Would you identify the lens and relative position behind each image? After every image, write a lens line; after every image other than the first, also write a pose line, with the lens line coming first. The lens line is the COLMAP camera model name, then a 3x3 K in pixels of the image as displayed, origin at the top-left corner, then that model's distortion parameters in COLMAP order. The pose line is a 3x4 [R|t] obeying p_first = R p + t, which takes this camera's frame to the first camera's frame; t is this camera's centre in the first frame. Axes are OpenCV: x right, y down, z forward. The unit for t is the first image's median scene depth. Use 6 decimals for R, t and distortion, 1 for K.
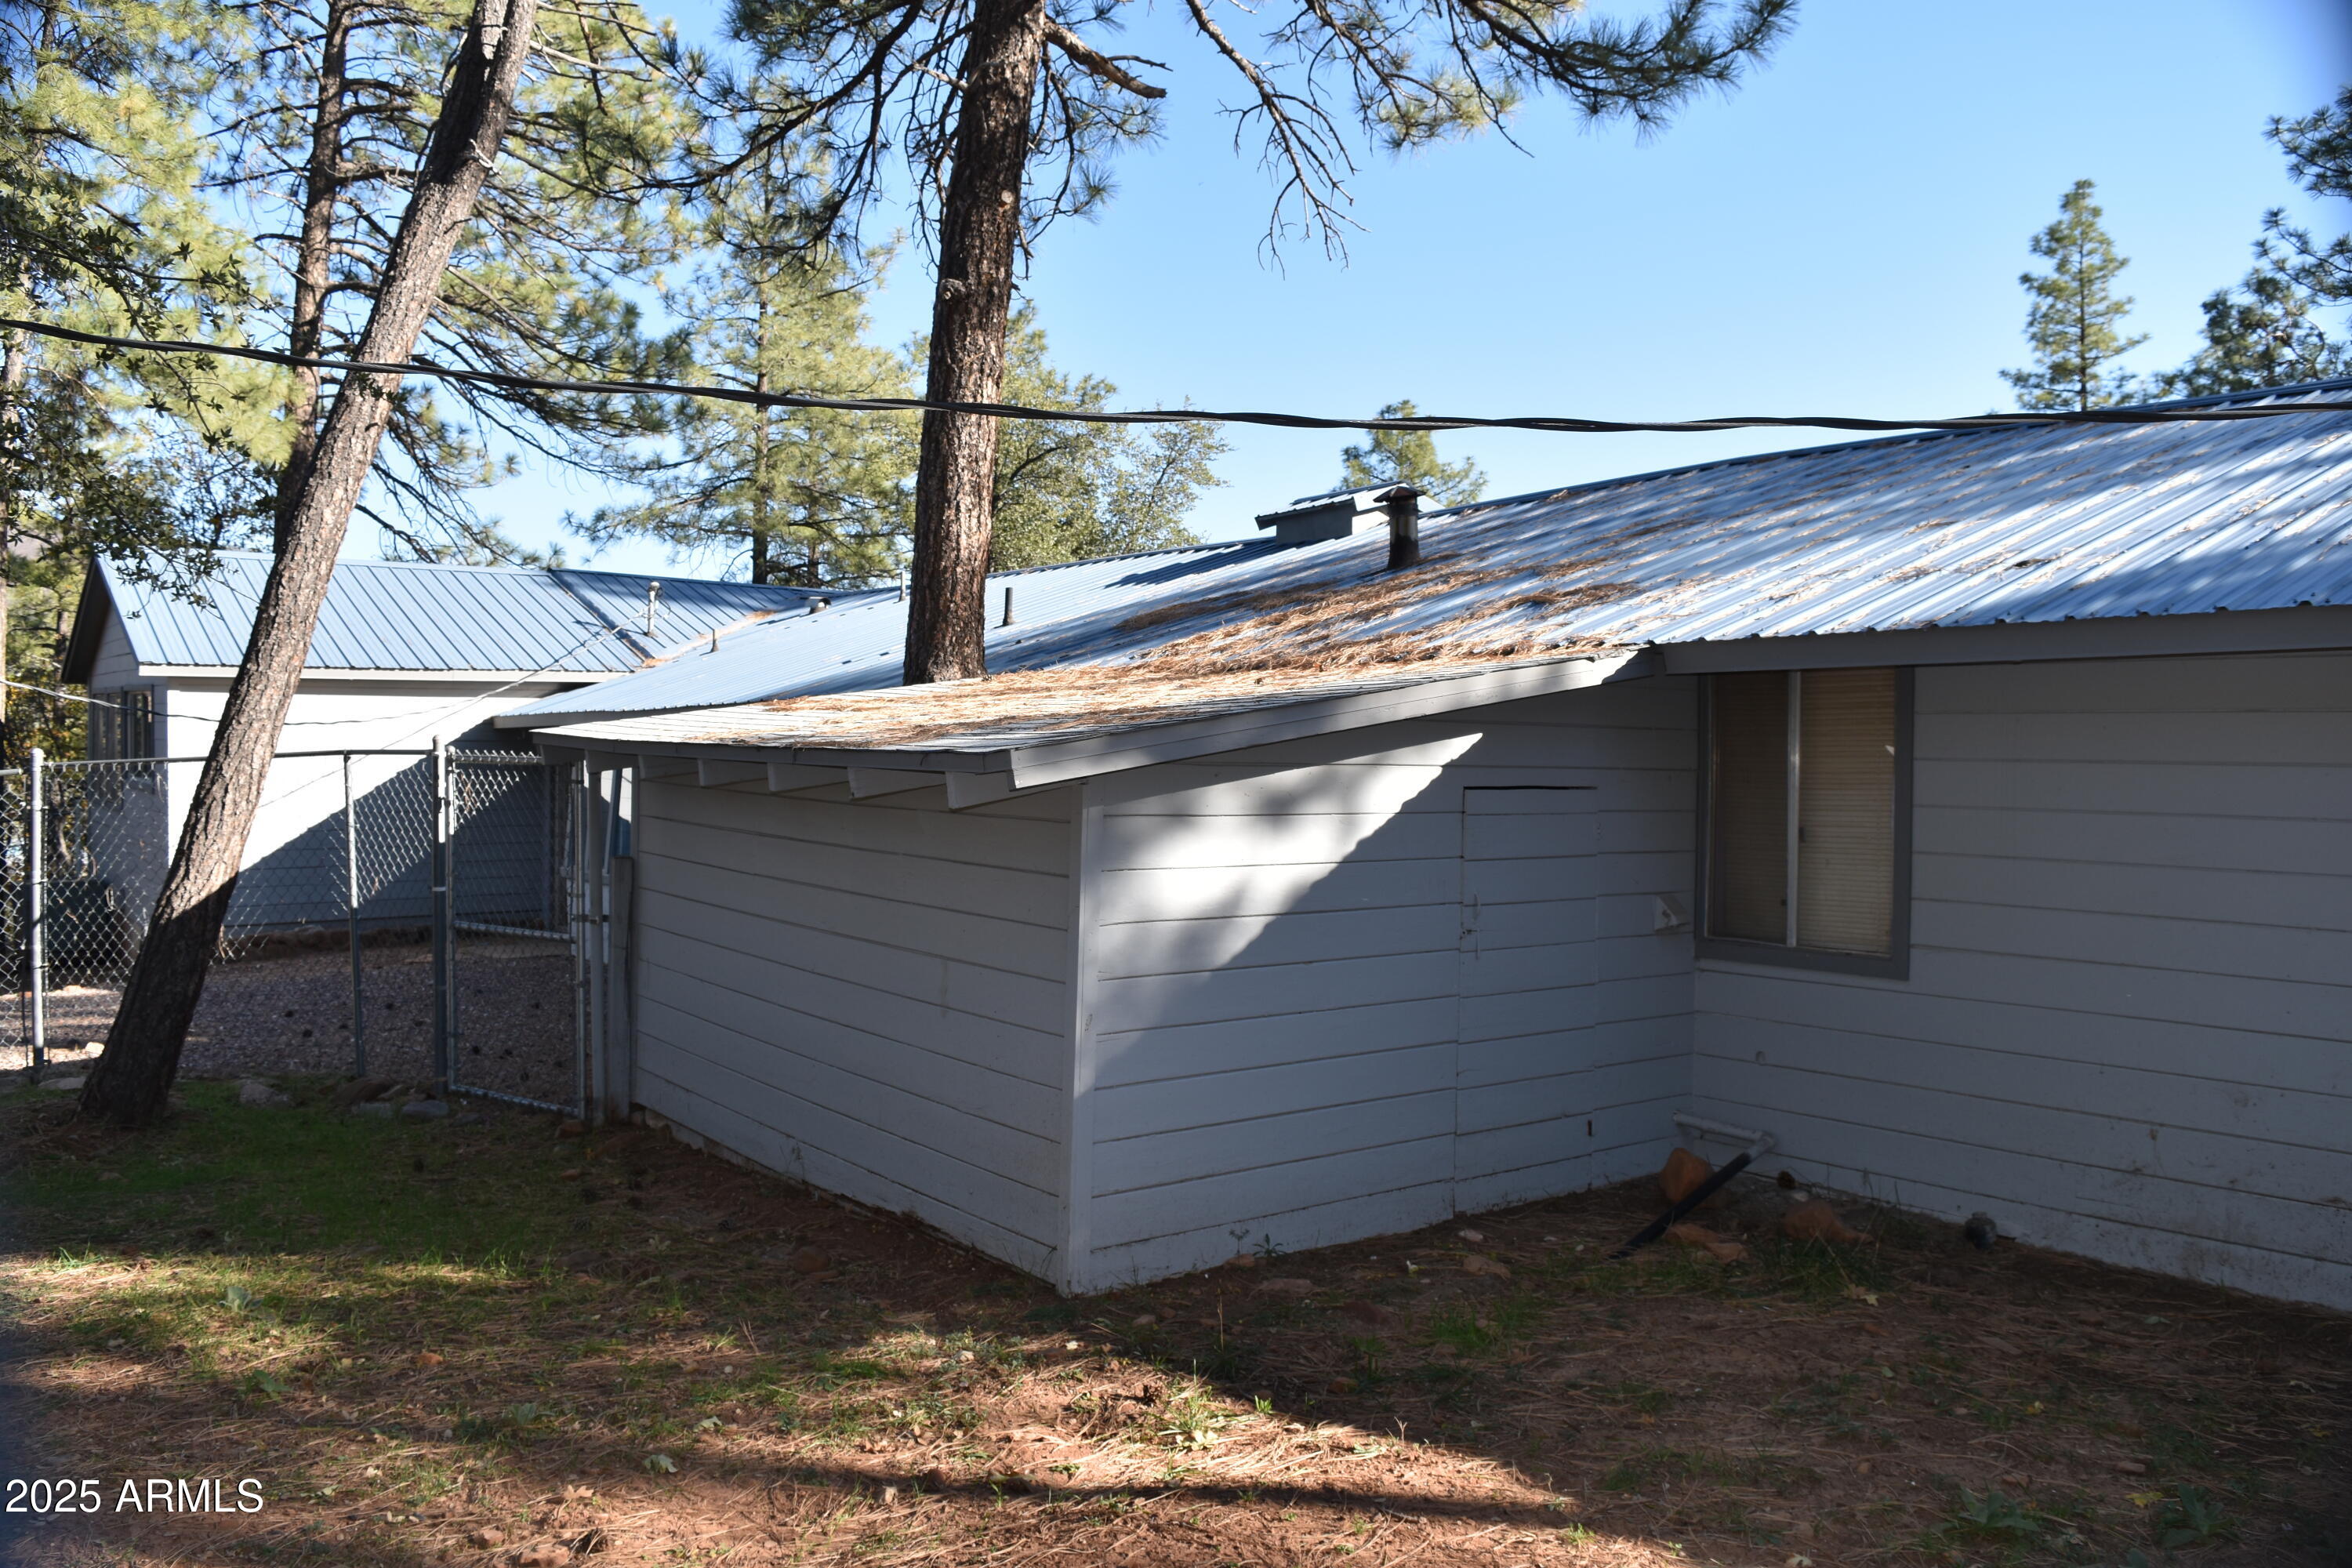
lens RADIAL K [[1860.5, 0, 1185.9], [0, 1860.5, 785.9], [0, 0, 1]] dist [-0.092672, 0.022311]
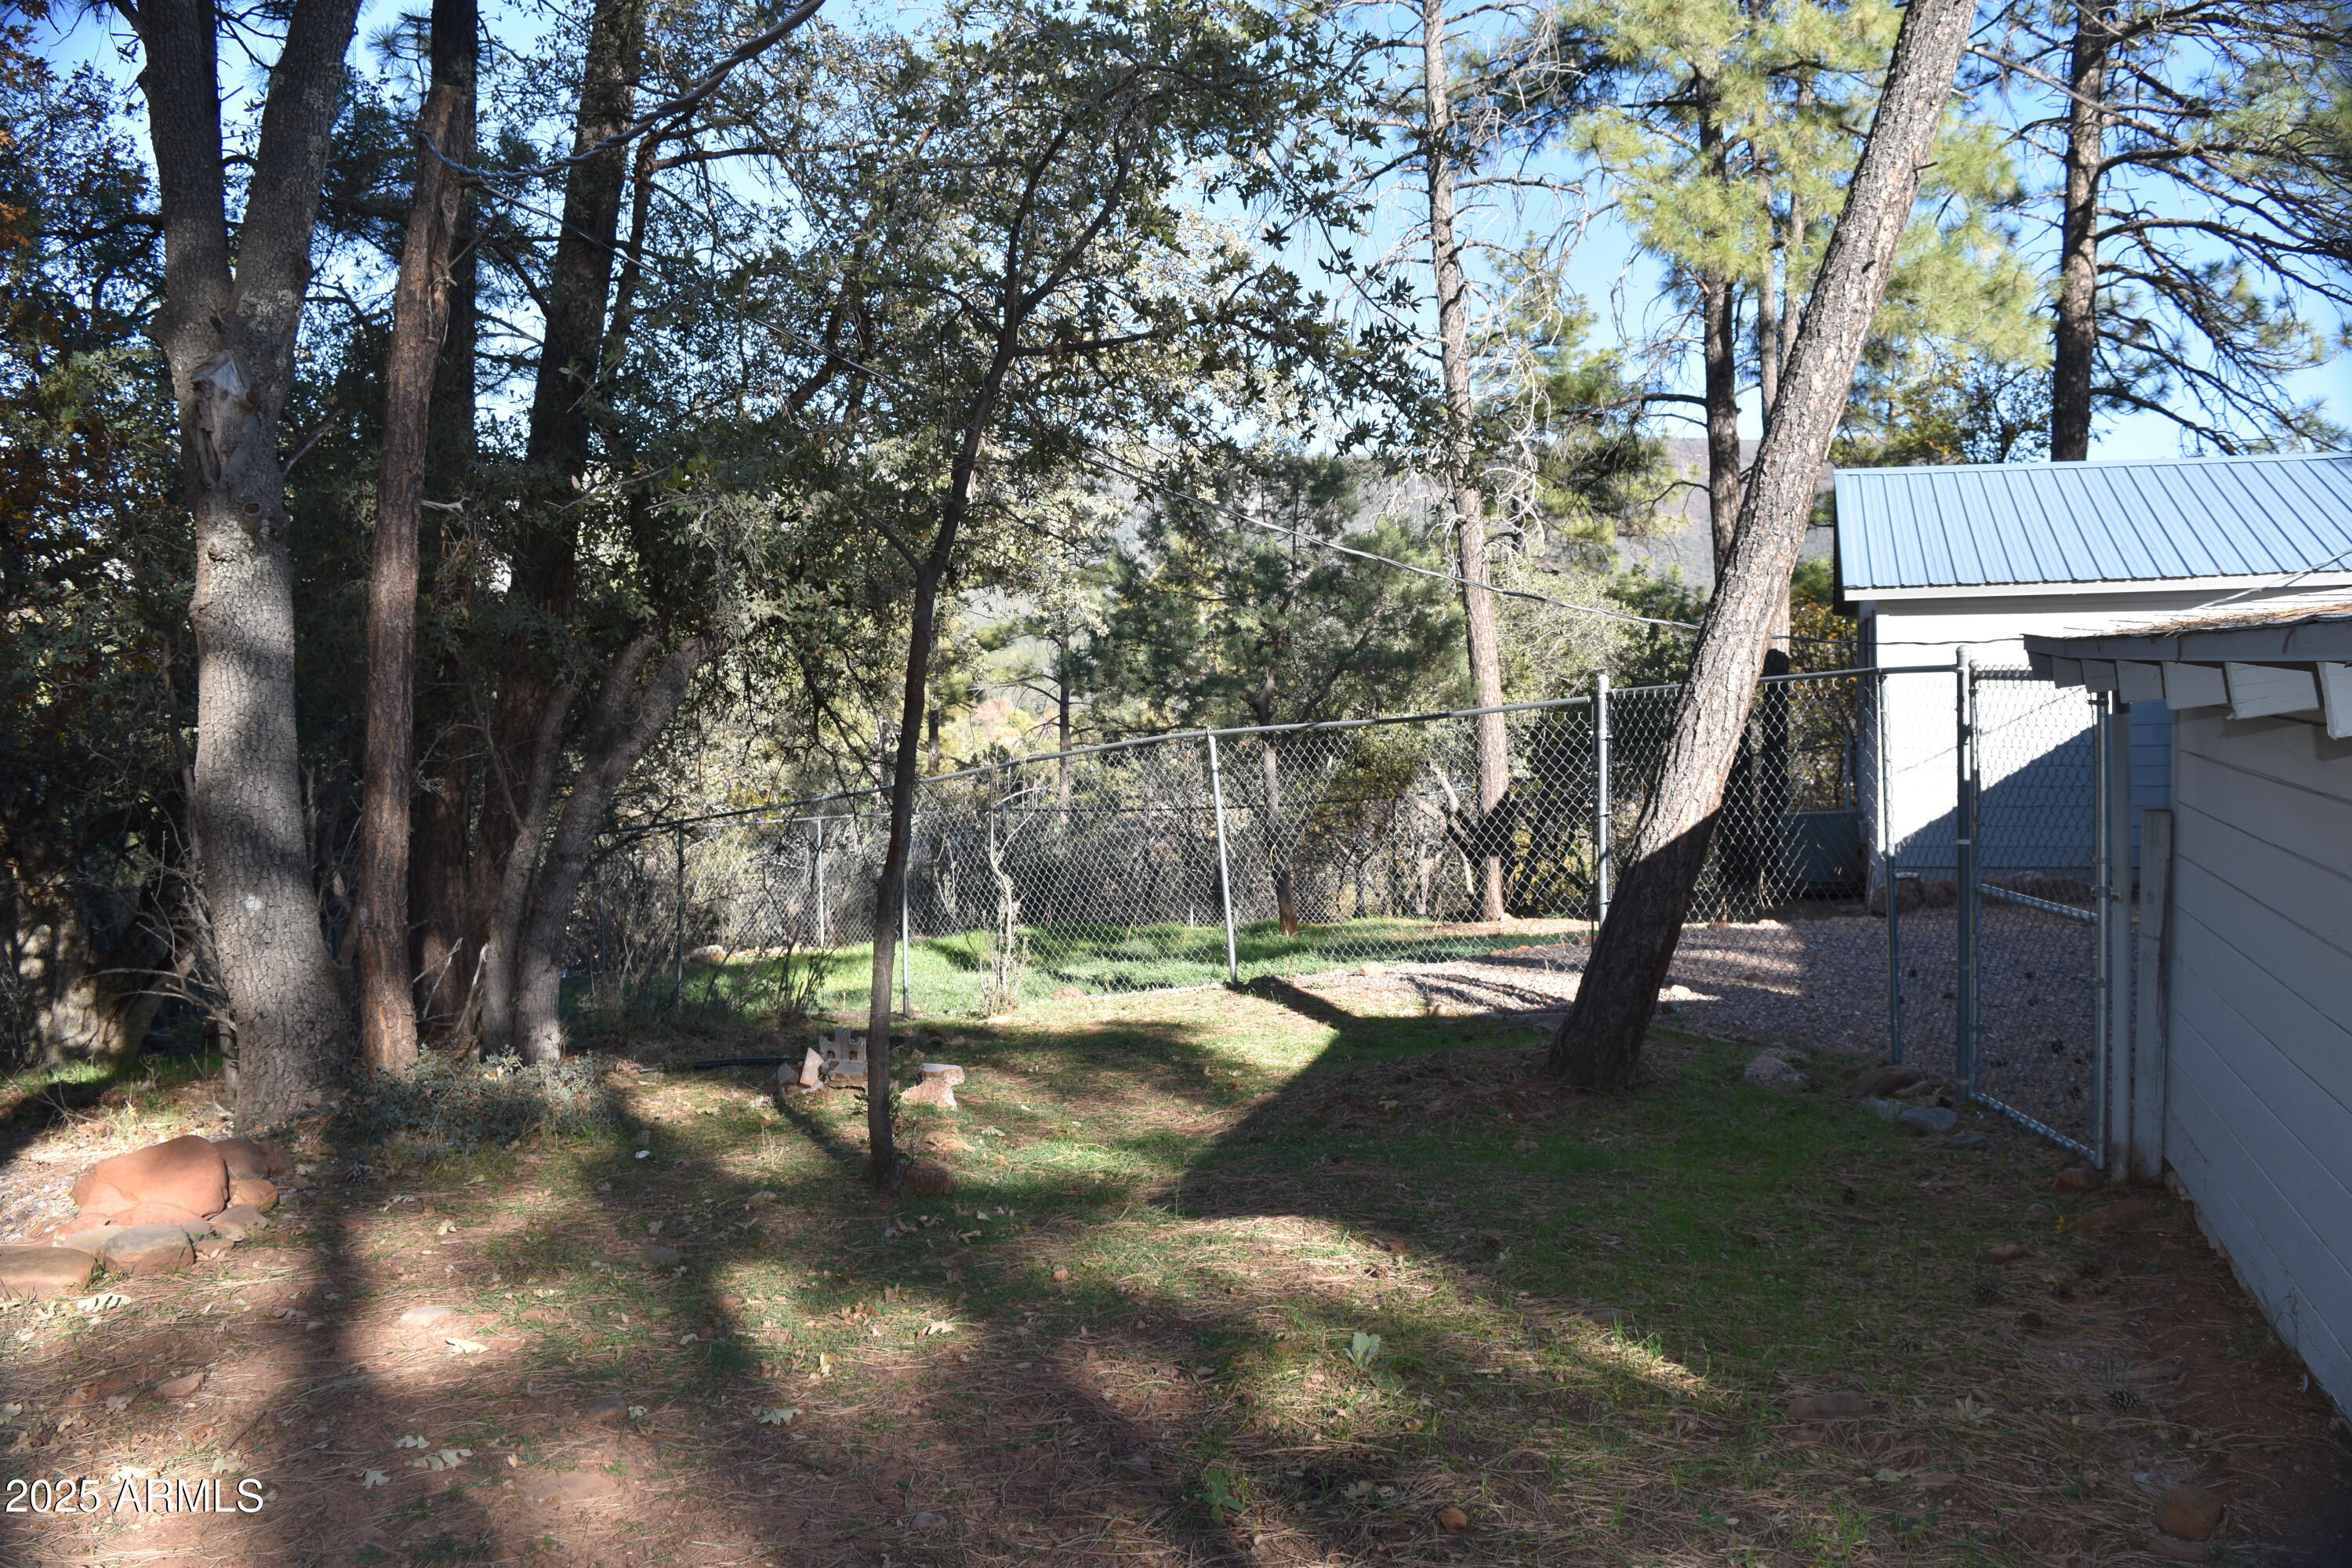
lens RADIAL K [[1860.5, 0, 1176.8], [0, 1860.5, 776.4], [0, 0, 1]] dist [-0.092672, 0.022311]
pose [[0.554697, 0.022798, -0.831740, 0.023820], [0.002351, 0.999578, 0.028966, 0.001881], [0.832049, -0.018023, 0.554409, 0.117096]]
